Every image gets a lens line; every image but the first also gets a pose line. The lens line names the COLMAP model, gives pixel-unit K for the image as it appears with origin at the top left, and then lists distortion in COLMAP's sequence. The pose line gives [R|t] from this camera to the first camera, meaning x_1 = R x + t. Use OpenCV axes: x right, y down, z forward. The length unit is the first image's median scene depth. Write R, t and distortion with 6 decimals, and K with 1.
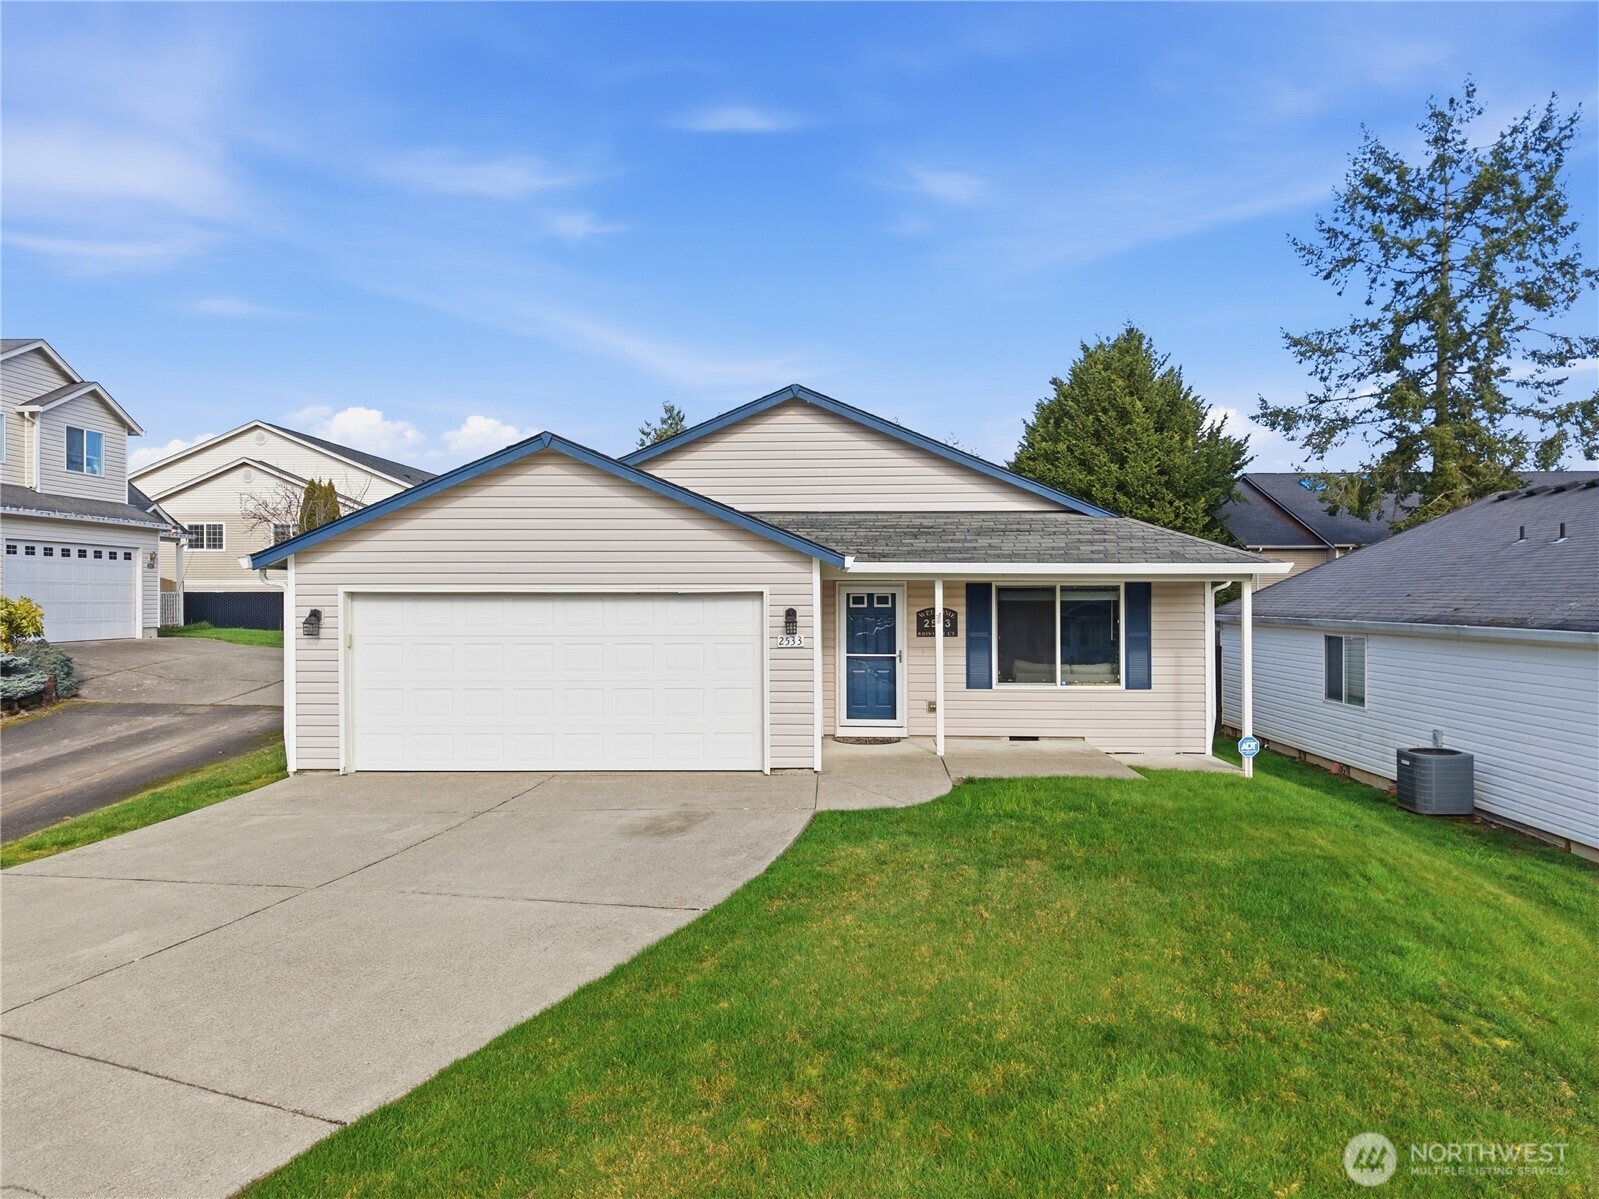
lens RADIAL K [[1083.7, 0, 799.5], [0, 1083.7, 599.5], [0, 0, 1]] dist [0.019664, -0.034643]
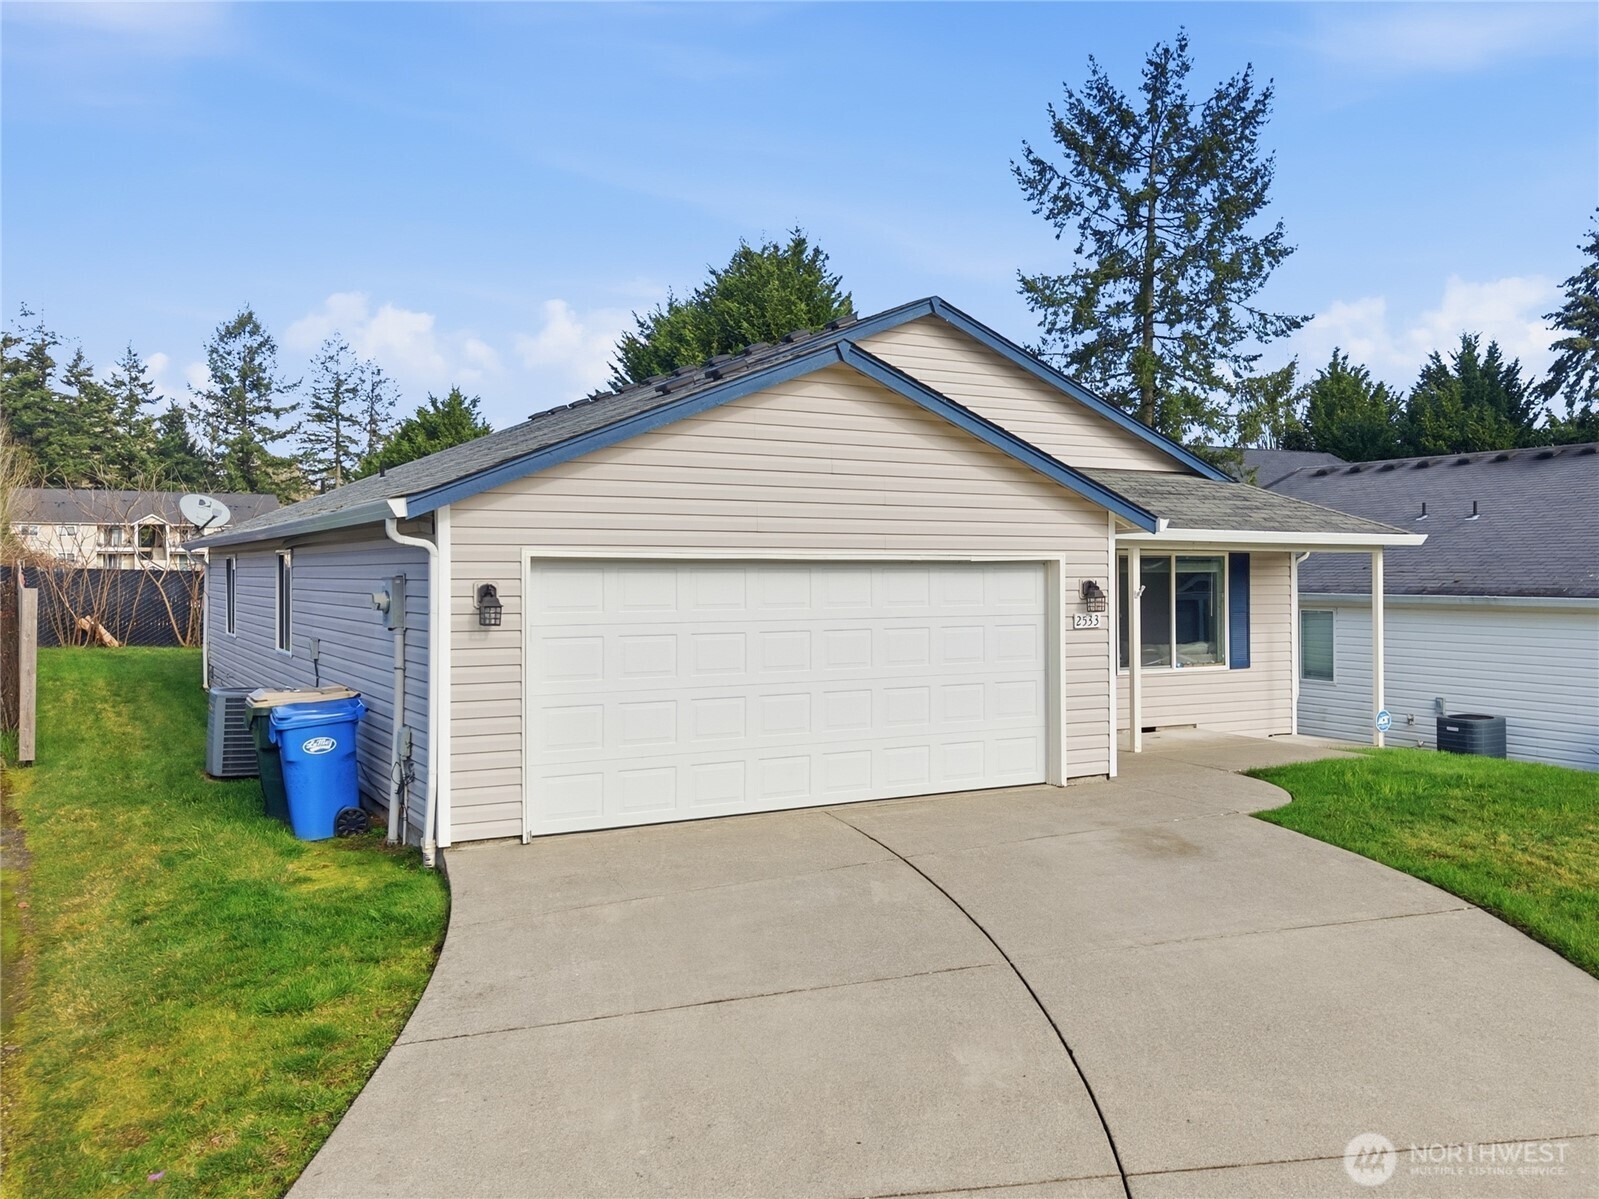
lens RADIAL K [[1439.3, 0, 992.8], [0, 1439.3, 573.6], [0, 0, 1]] dist [0.020249, -0.006865]
pose [[0.816084, 0.000133, 0.577934, -0.565785], [0.001851, 0.999994, -0.002844, 0.004855], [-0.577931, 0.003391, 0.816079, 0.122939]]
